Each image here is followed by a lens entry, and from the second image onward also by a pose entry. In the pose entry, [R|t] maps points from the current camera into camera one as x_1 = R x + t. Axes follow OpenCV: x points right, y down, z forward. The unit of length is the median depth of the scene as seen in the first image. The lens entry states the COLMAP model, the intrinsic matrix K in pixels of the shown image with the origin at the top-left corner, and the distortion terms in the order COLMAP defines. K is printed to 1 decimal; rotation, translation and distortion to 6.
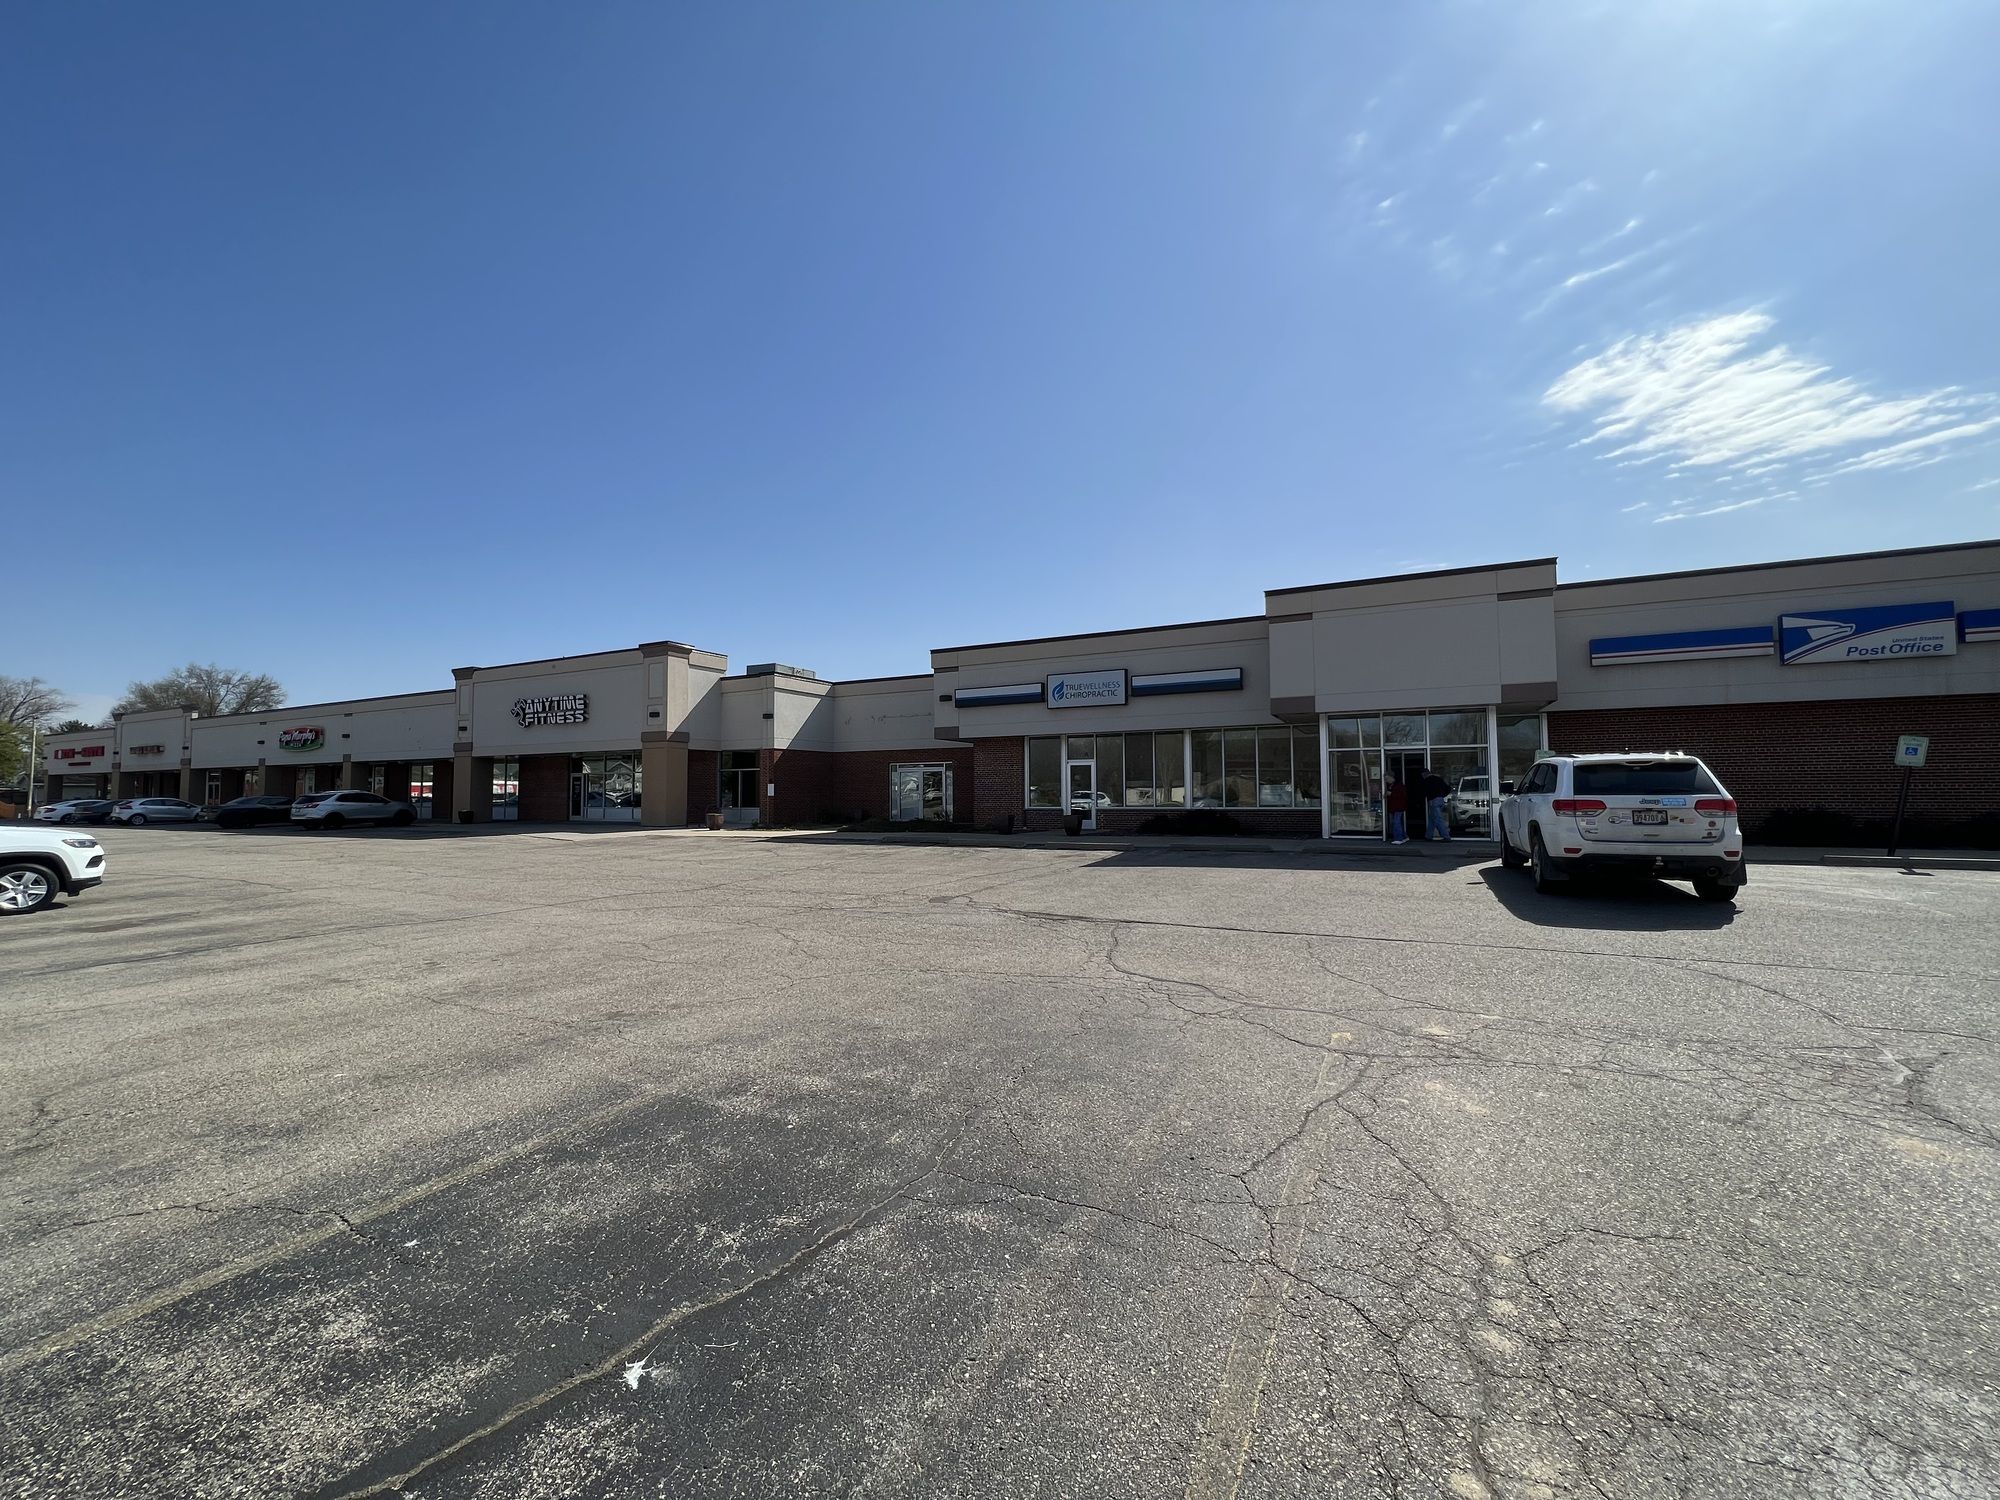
lens RADIAL K [[795.0, 0, 989.7], [0, 795.0, 746.2], [0, 0, 1]] dist [0.001546, 0.000143]
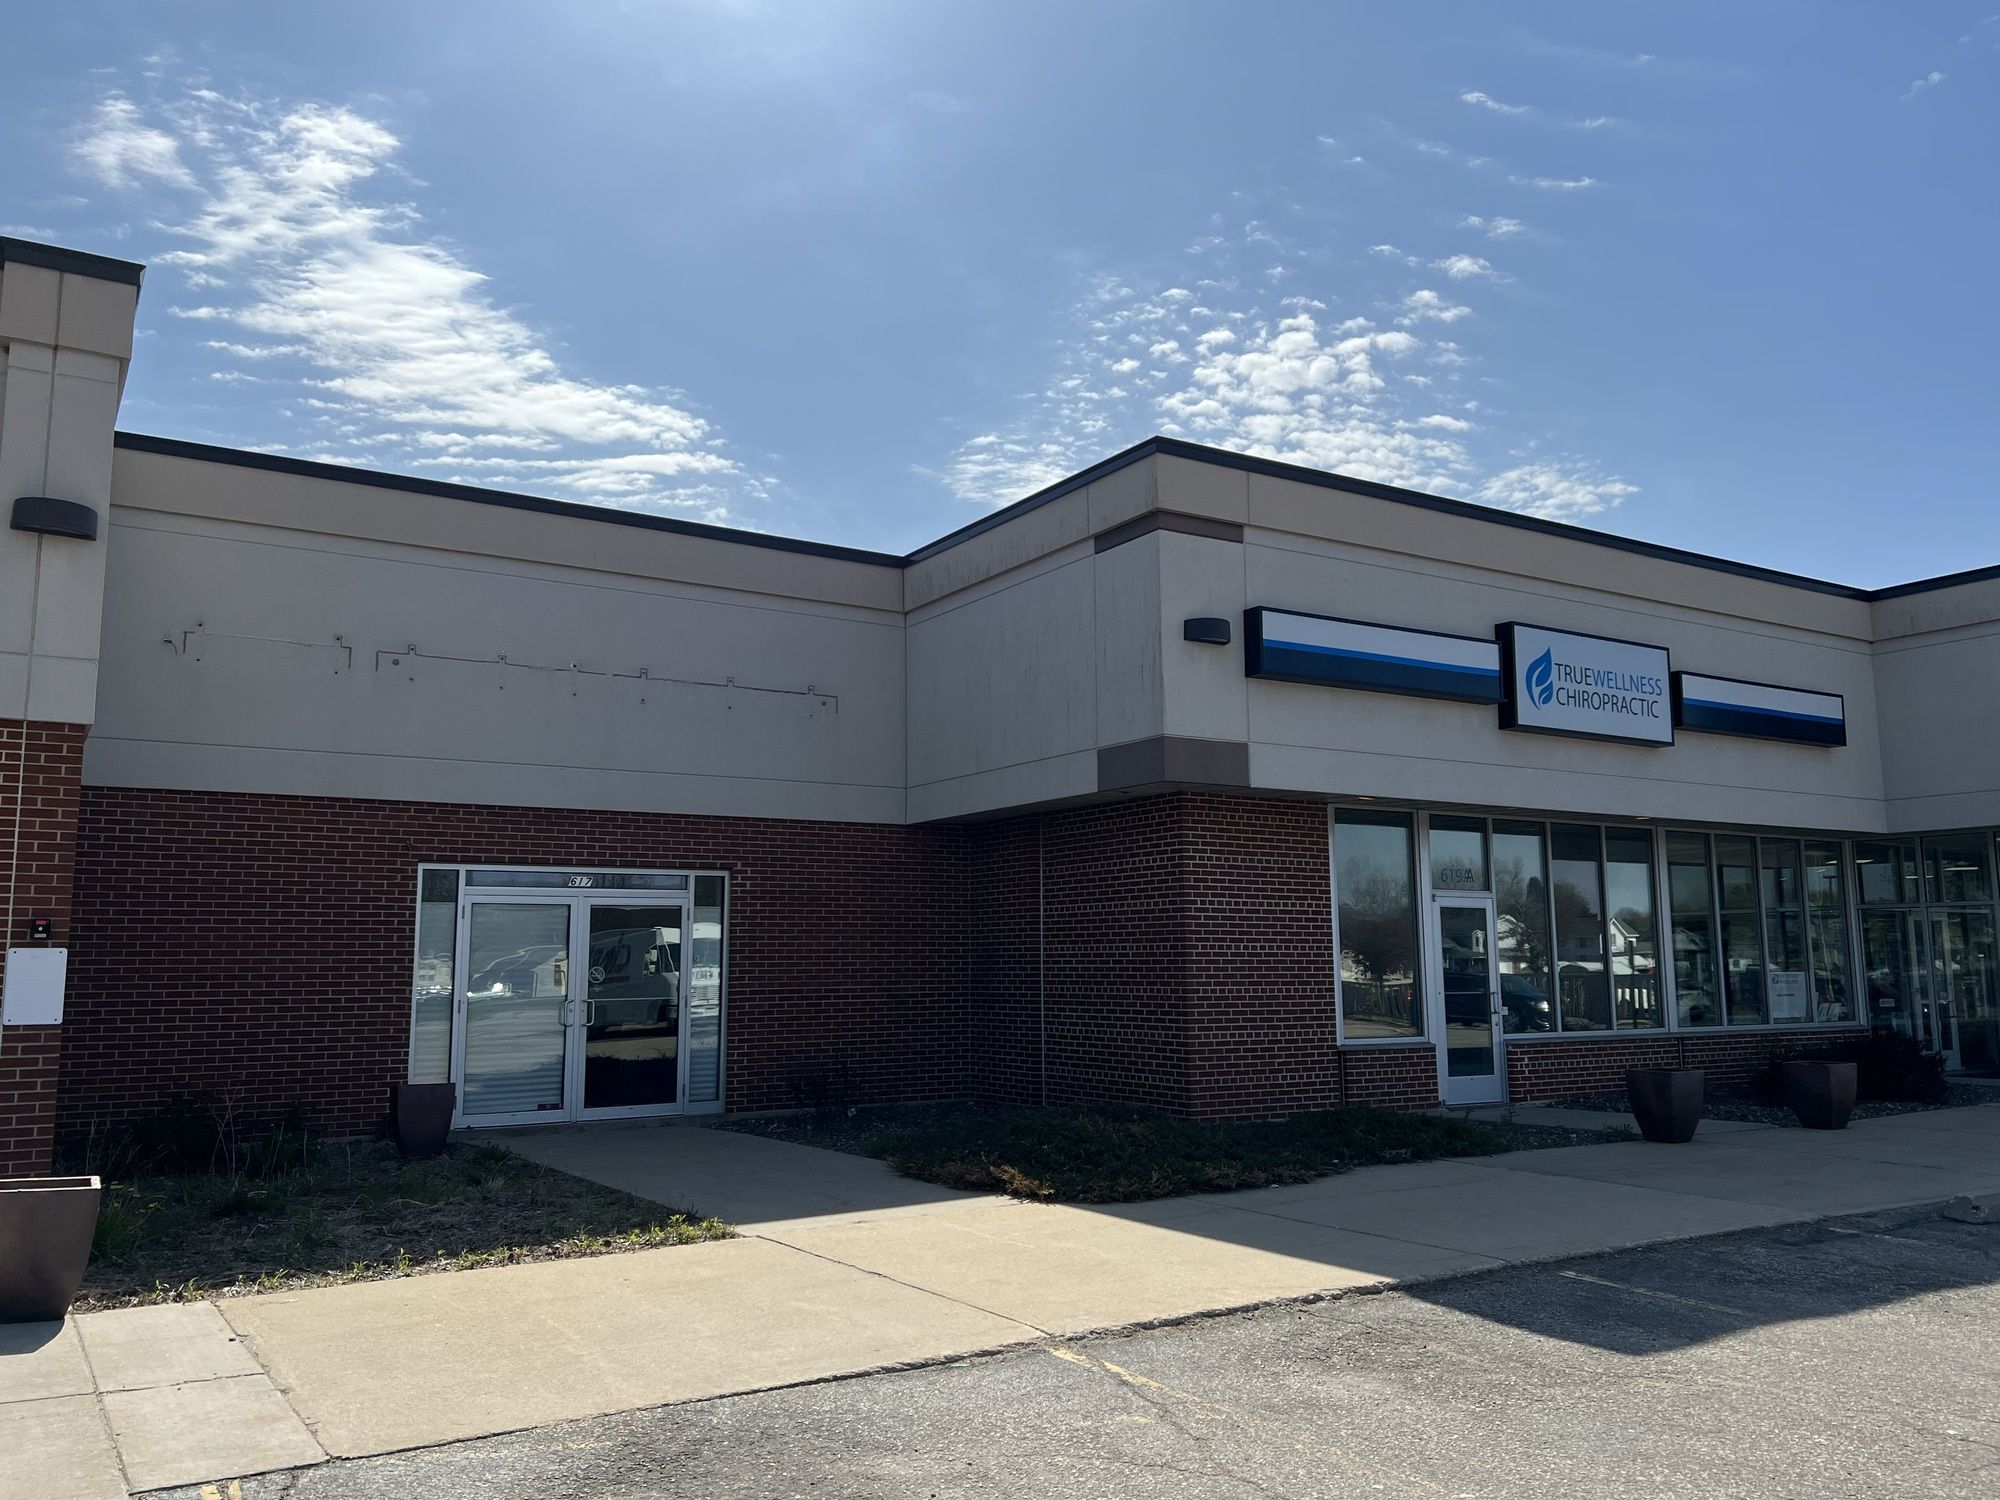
lens RADIAL K [[1547.2, 0, 1000.4], [0, 1547.2, 744.6], [0, 0, 1]] dist [0.053685, -0.060948]
pose [[0.505637, 0.124540, 0.853710, -0.446163], [-0.049885, 0.992091, -0.115181, 0.033432], [-0.861303, 0.015653, 0.507851, 0.681967]]
